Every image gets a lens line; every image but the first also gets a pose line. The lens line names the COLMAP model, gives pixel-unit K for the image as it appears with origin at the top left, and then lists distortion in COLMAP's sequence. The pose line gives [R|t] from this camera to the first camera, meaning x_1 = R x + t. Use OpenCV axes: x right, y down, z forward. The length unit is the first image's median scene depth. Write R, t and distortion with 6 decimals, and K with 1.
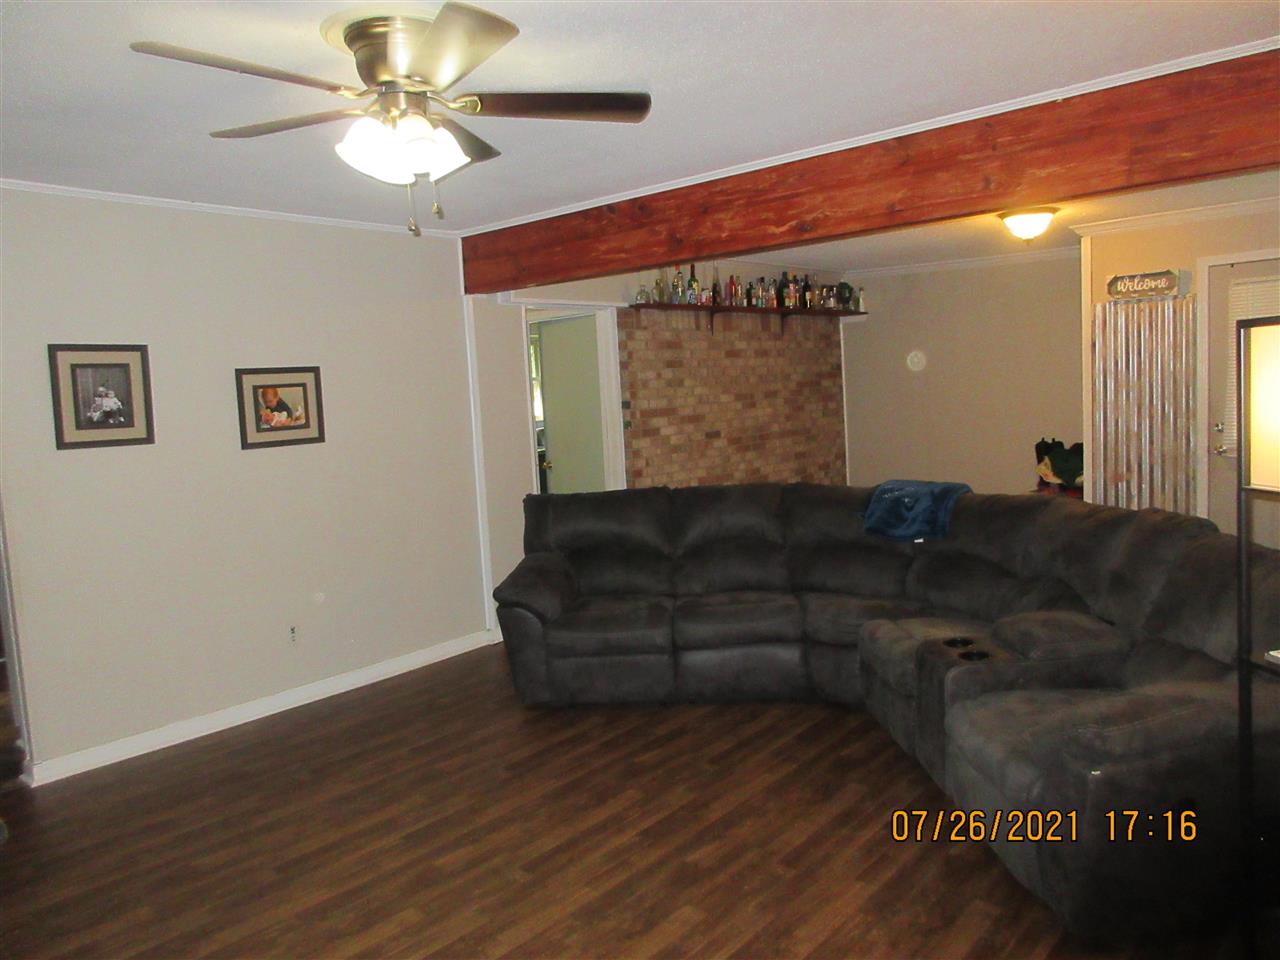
lens RADIAL K [[942.0, 0, 642.8], [0, 942.0, 473.9], [0, 0, 1]] dist [0.003861, 0.003861]
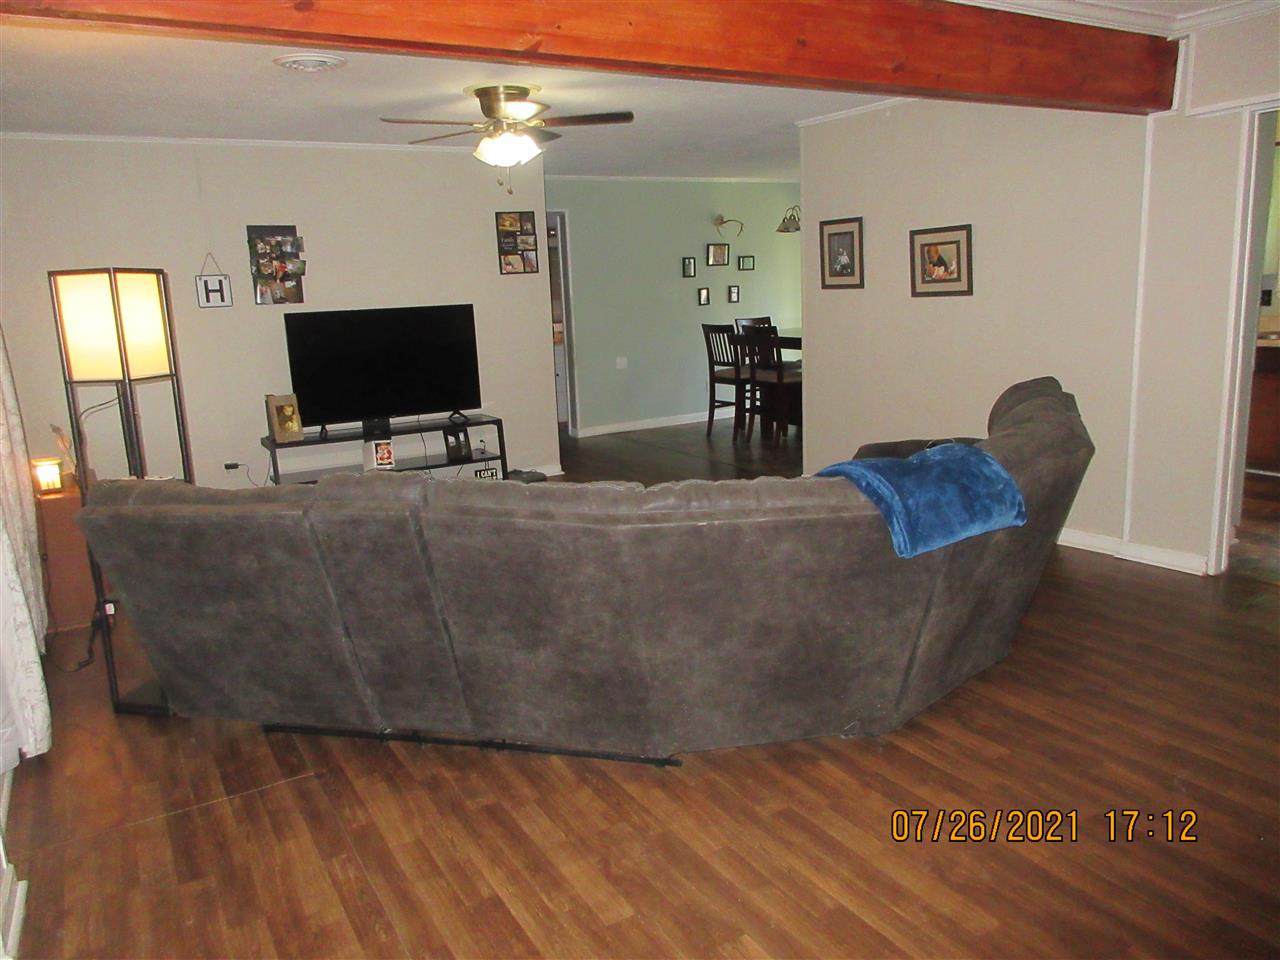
lens RADIAL K [[942.0, 0, 642.8], [0, 942.0, 473.9], [0, 0, 1]] dist [0.003861, 0.003861]
pose [[-0.305104, 0.263043, -0.915270, 0.867281], [-0.008232, 0.960332, 0.278738, -0.142750], [0.952283, 0.092578, -0.290836, 1.024758]]
